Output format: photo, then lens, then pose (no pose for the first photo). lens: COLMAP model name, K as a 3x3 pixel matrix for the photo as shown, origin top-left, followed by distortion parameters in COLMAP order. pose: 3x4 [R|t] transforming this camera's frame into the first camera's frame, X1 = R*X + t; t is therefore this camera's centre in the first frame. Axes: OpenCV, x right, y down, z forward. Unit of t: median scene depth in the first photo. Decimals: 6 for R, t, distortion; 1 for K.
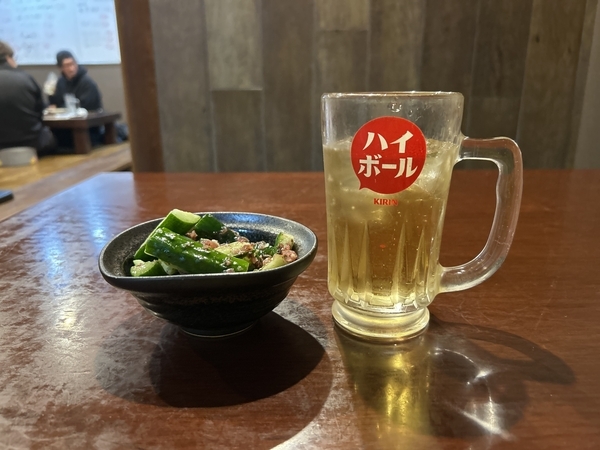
lens RADIAL K [[469.4, 0, 299.6], [0, 469.4, 220.8], [0, 0, 1]] dist [0.006911, -0.024492]
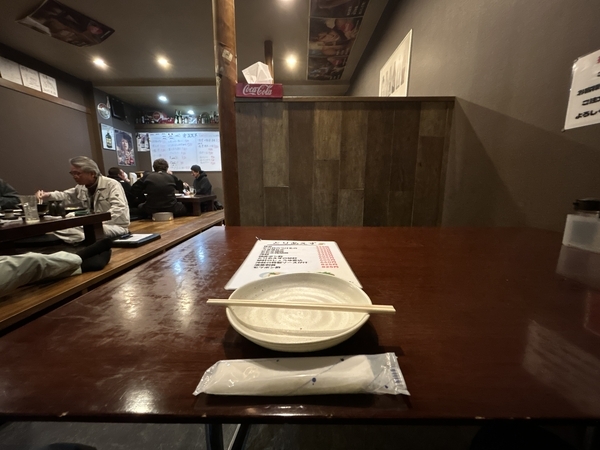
lens RADIAL K [[245.1, 0, 299.9], [0, 245.1, 223.2], [0, 0, 1]] dist [0.000456, 0.000221]
pose [[0.999777, 0.010617, -0.018234, -0.008871], [-0.012610, 0.993523, -0.112930, 0.003966], [0.016917, 0.113134, 0.993436, -0.071417]]
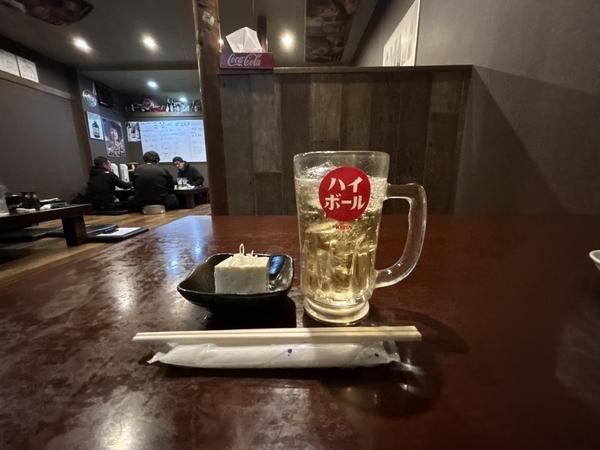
lens RADIAL K [[245.1, 0, 300.2], [0, 245.1, 225.4], [0, 0, 1]] dist [0.000456, 0.000221]
pose [[0.999782, 0.002226, -0.020759, 0.014437], [-0.003806, 0.997071, -0.076387, 0.002781], [0.020528, 0.076449, 0.996862, 0.055913]]
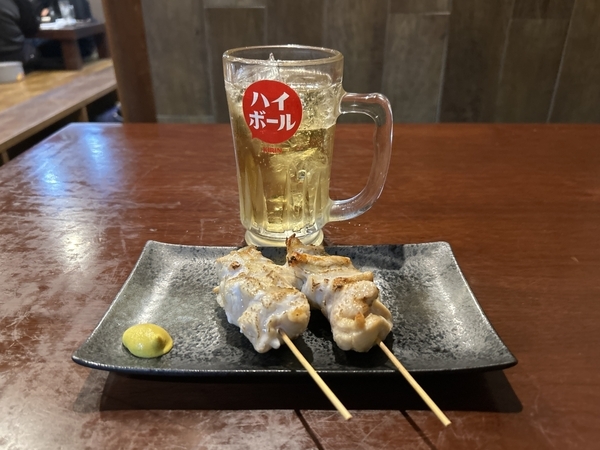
lens RADIAL K [[469.4, 0, 301.8], [0, 469.4, 228.3], [0, 0, 1]] dist [0.006911, -0.024492]
pose [[0.999874, 0.013645, -0.008144, -0.001766], [-0.011789, 0.980617, 0.195581, -0.060174], [0.010655, -0.195460, 0.980654, 0.102930]]
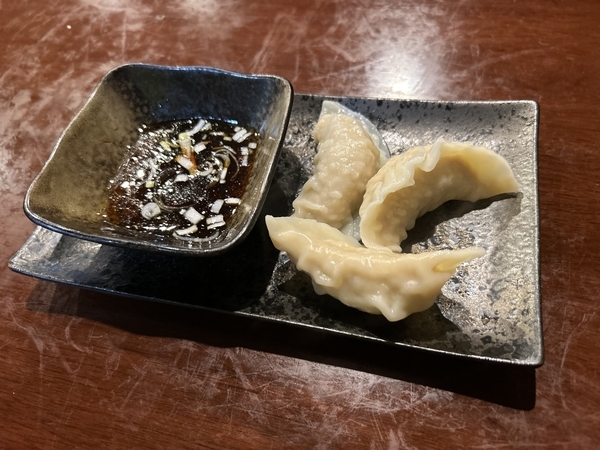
lens RADIAL K [[469.4, 0, 300.6], [0, 469.4, 229.9], [0, 0, 1]] dist [0.006911, -0.024492]
pose [[0.958653, 0.166326, -0.230912, 0.054290], [0.037446, 0.730636, 0.681739, -0.086396], [0.282104, -0.662198, 0.694198, 0.180940]]
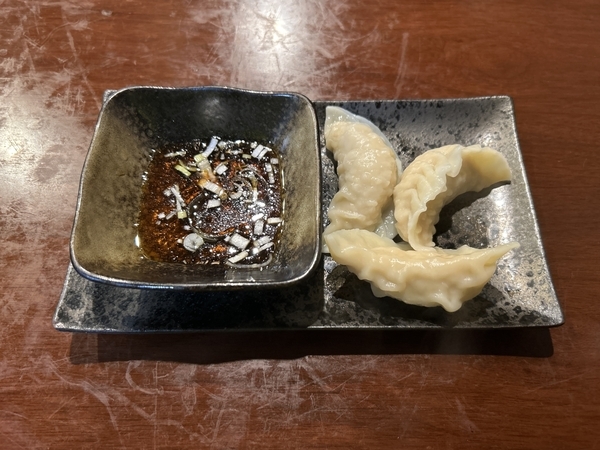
lens RADIAL K [[469.4, 0, 317.2], [0, 469.4, 226.6], [0, 0, 1]] dist [0.006911, -0.024492]
pose [[0.998434, 0.034812, 0.043780, -0.005484], [-0.055883, 0.654116, 0.754327, -0.113418], [-0.002378, -0.755593, 0.655037, 0.181736]]
